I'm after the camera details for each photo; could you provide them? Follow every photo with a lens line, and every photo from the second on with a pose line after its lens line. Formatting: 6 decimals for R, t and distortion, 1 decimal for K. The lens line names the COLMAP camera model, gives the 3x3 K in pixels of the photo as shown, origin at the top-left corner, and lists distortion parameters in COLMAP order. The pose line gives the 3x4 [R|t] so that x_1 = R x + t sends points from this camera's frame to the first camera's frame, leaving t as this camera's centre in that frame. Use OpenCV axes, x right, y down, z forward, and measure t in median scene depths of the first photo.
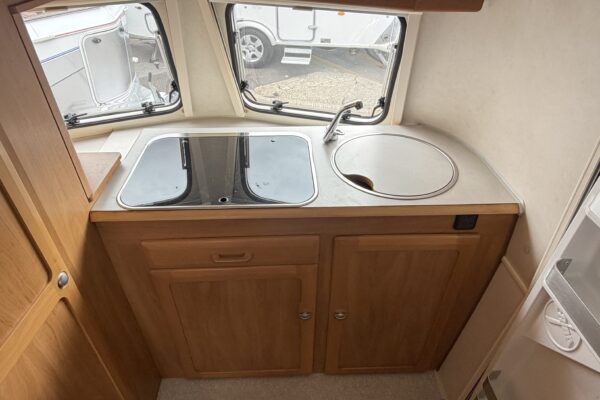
lens RADIAL K [[372.8, 0, 298.0], [0, 372.8, 201.1], [0, 0, 1]] dist [-0.003716, 0.002327]
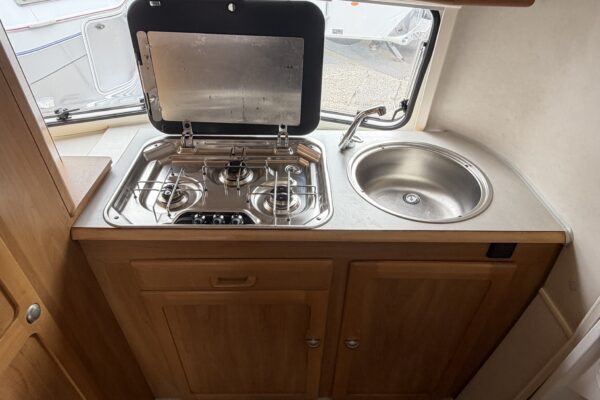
lens RADIAL K [[372.8, 0, 299.3], [0, 372.8, 198.2], [0, 0, 1]] dist [-0.003716, 0.002327]
pose [[0.999529, 0.028712, -0.010791, -0.016022], [-0.028515, 0.999431, 0.017994, -0.062000], [0.011302, -0.017678, 0.999780, 0.116477]]
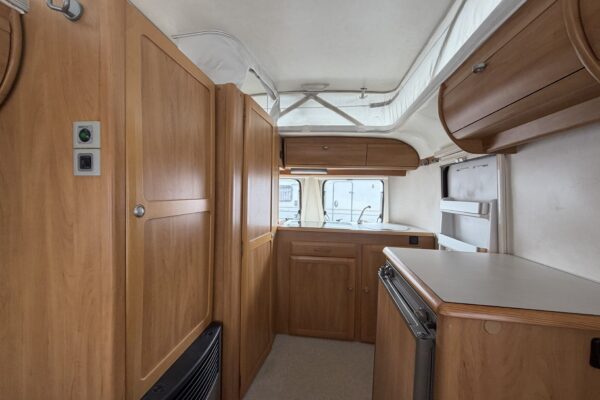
lens RADIAL K [[240.9, 0, 301.3], [0, 240.9, 200.1], [0, 0, 1]] dist [-0.000559, -0.000010]
pose [[0.985915, 0.013838, -0.166673, -0.044069], [-0.108073, 0.813275, -0.571756, 0.812488], [0.127639, 0.581715, 0.803315, -0.576999]]
